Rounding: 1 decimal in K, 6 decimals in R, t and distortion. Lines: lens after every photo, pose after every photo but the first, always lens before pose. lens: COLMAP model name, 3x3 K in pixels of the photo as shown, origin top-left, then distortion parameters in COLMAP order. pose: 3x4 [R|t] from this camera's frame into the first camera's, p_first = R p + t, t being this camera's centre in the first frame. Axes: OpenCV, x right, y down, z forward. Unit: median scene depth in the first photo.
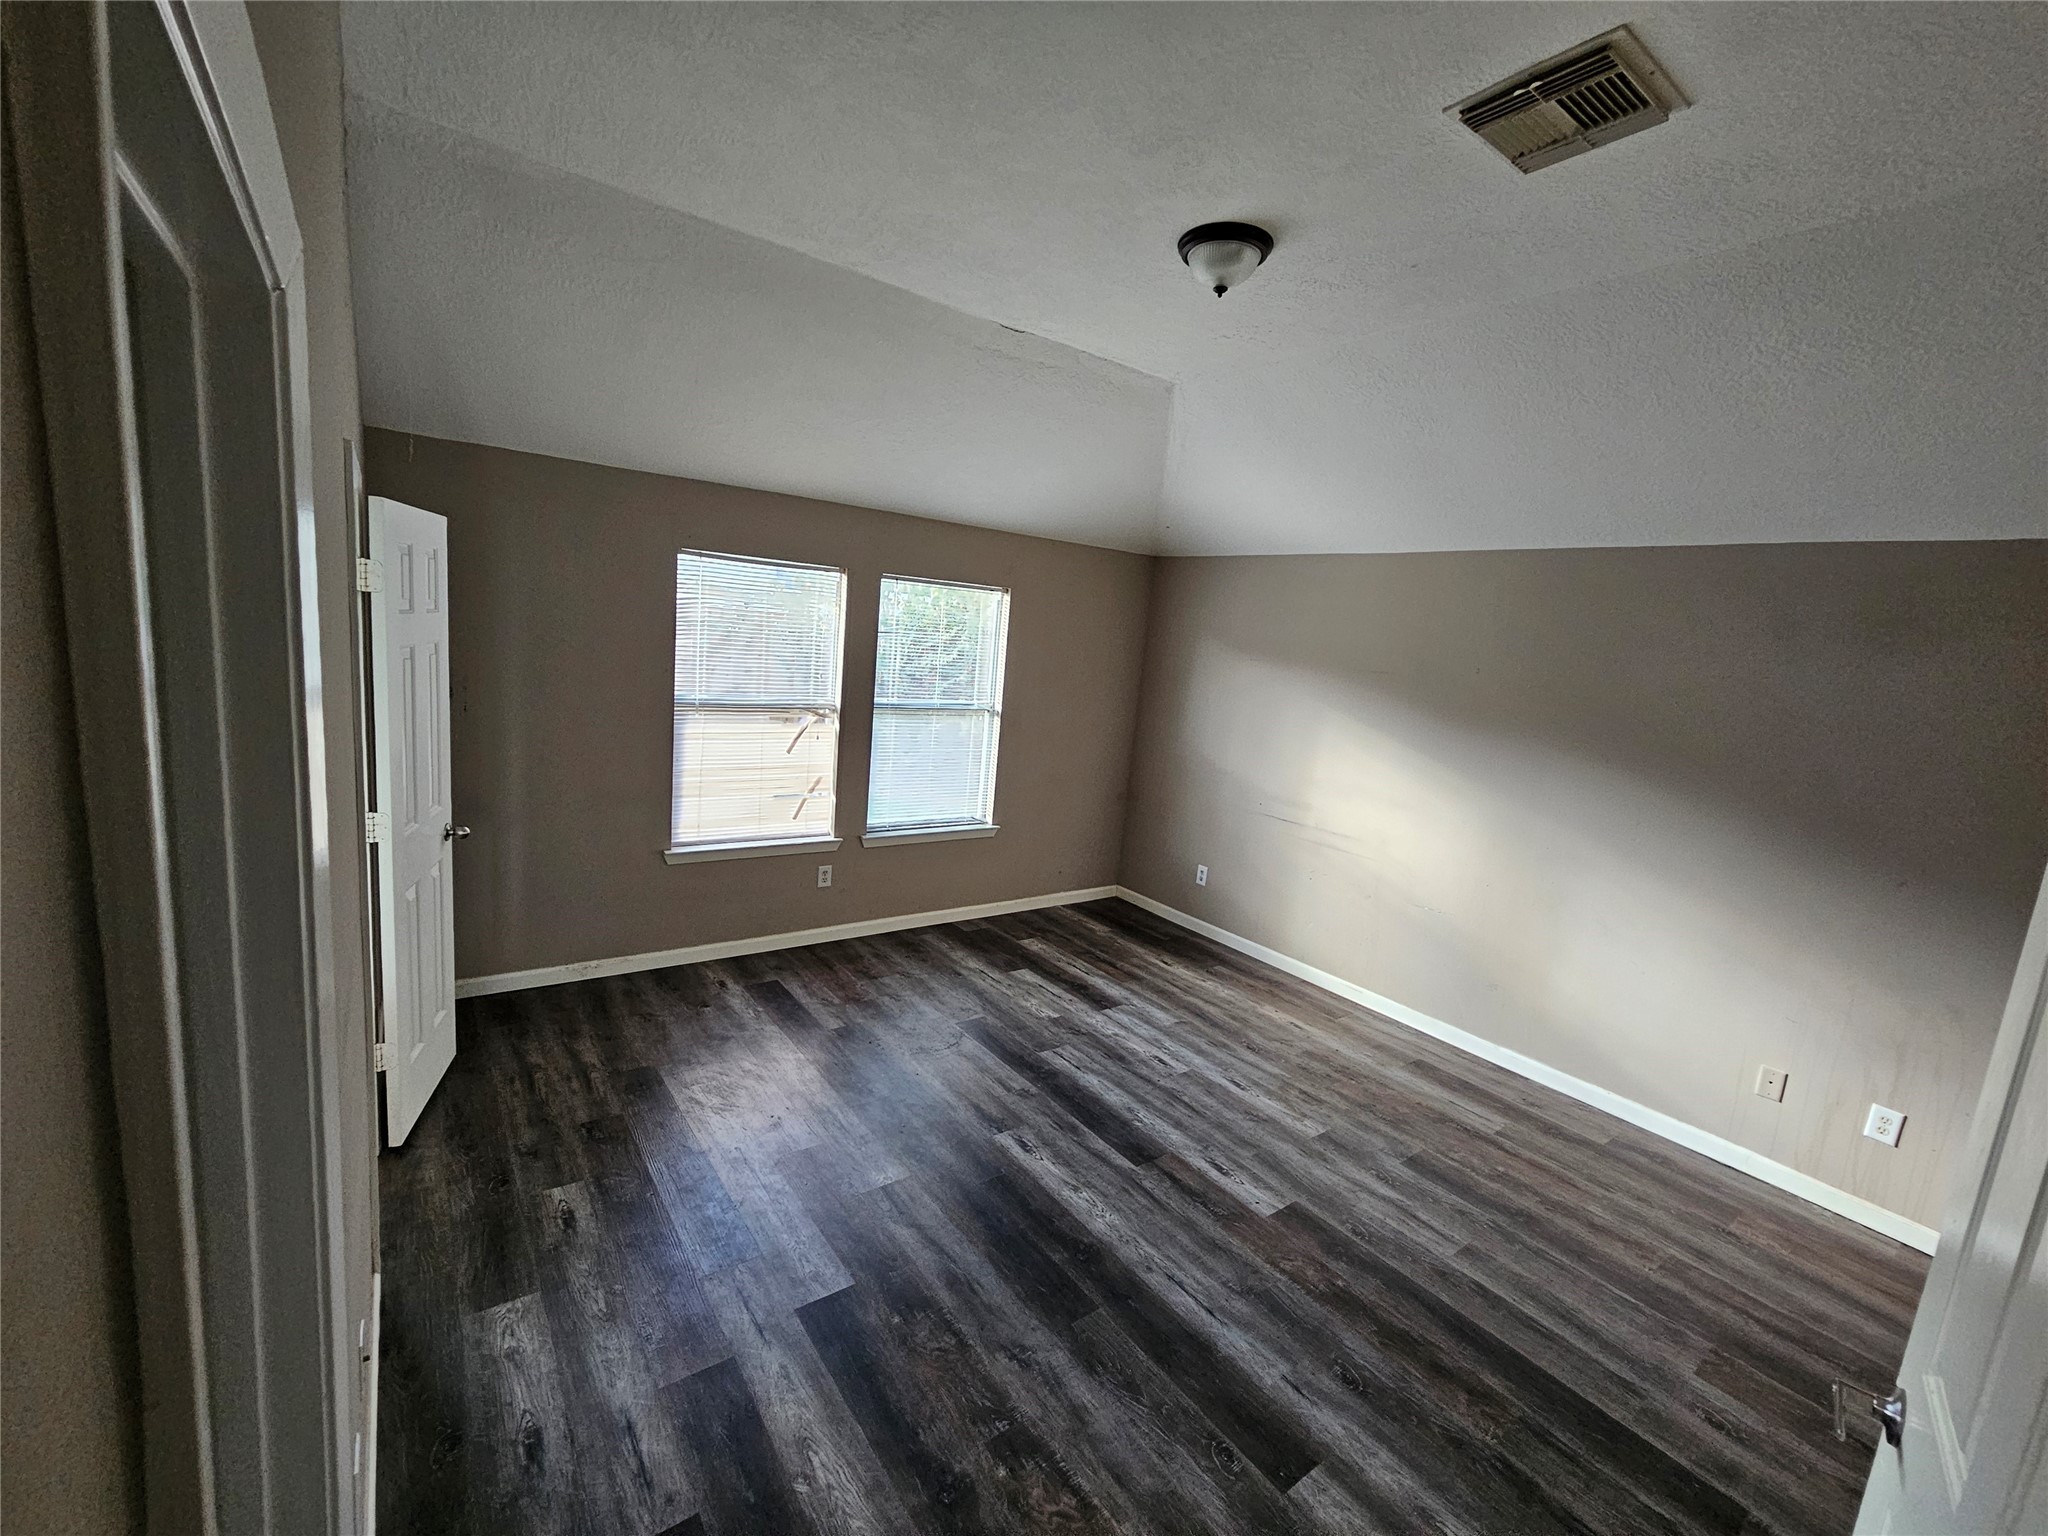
lens RADIAL K [[844.8, 0, 1017.0], [0, 844.8, 761.7], [0, 0, 1]] dist [-0.002071, 0.000457]
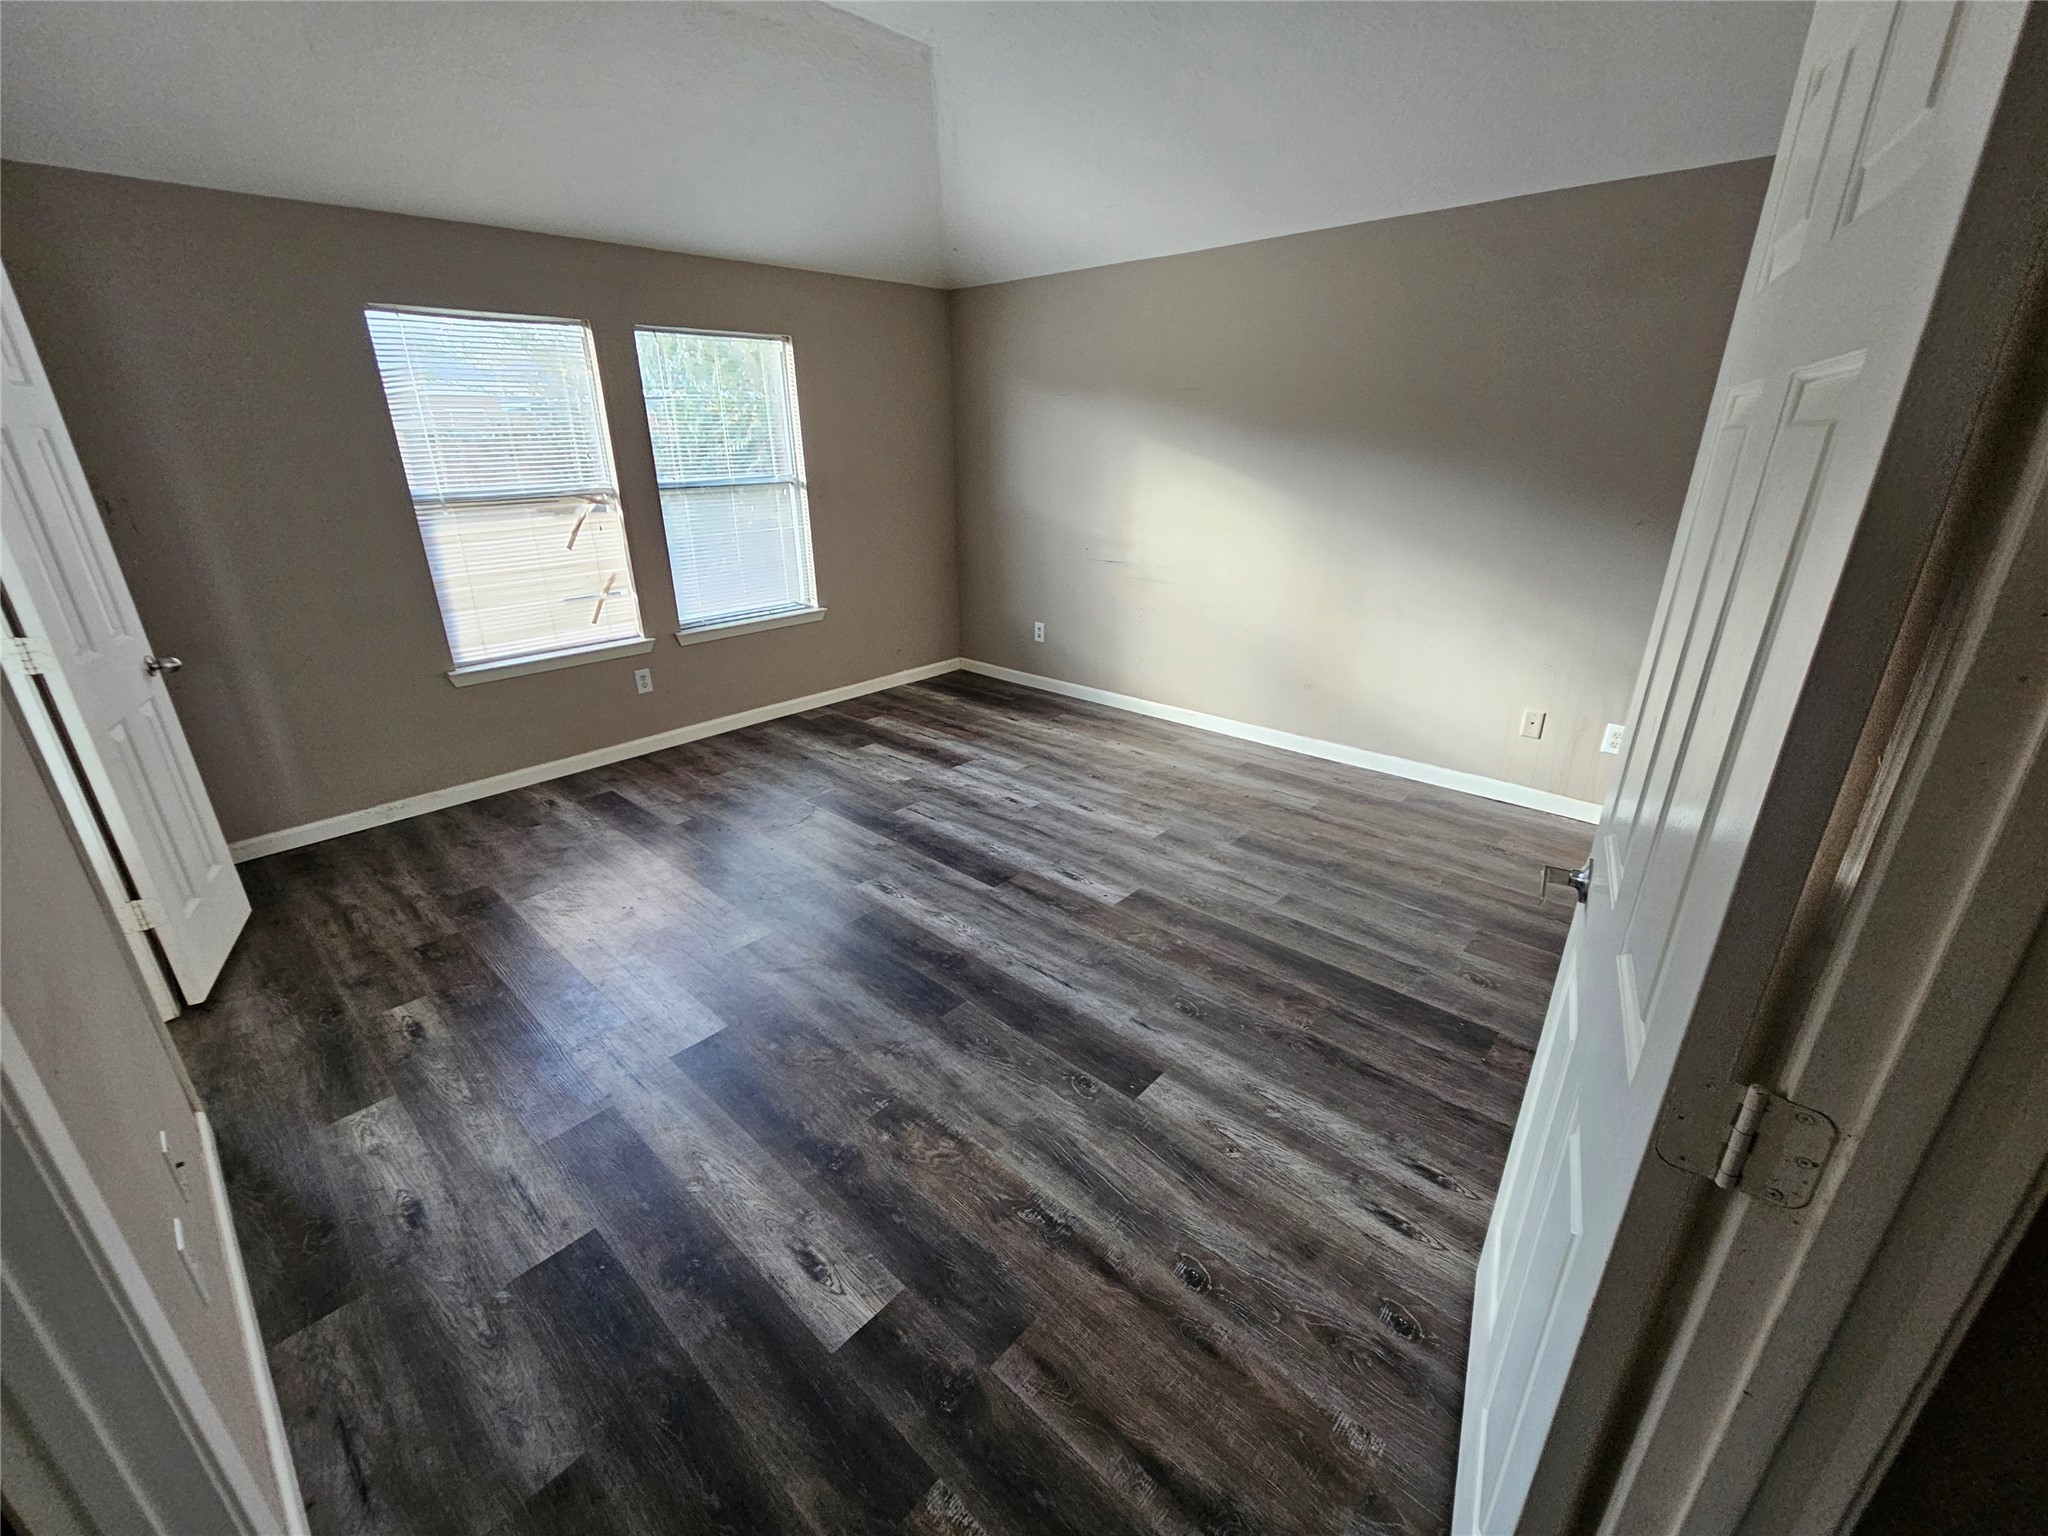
lens RADIAL K [[844.8, 0, 1016.2], [0, 844.8, 761.1], [0, 0, 1]] dist [-0.002071, 0.000457]
pose [[0.977344, -0.157161, 0.141770, 0.043928], [0.123020, 0.966855, 0.223734, 0.093494], [-0.172234, -0.201224, 0.964284, 0.009458]]
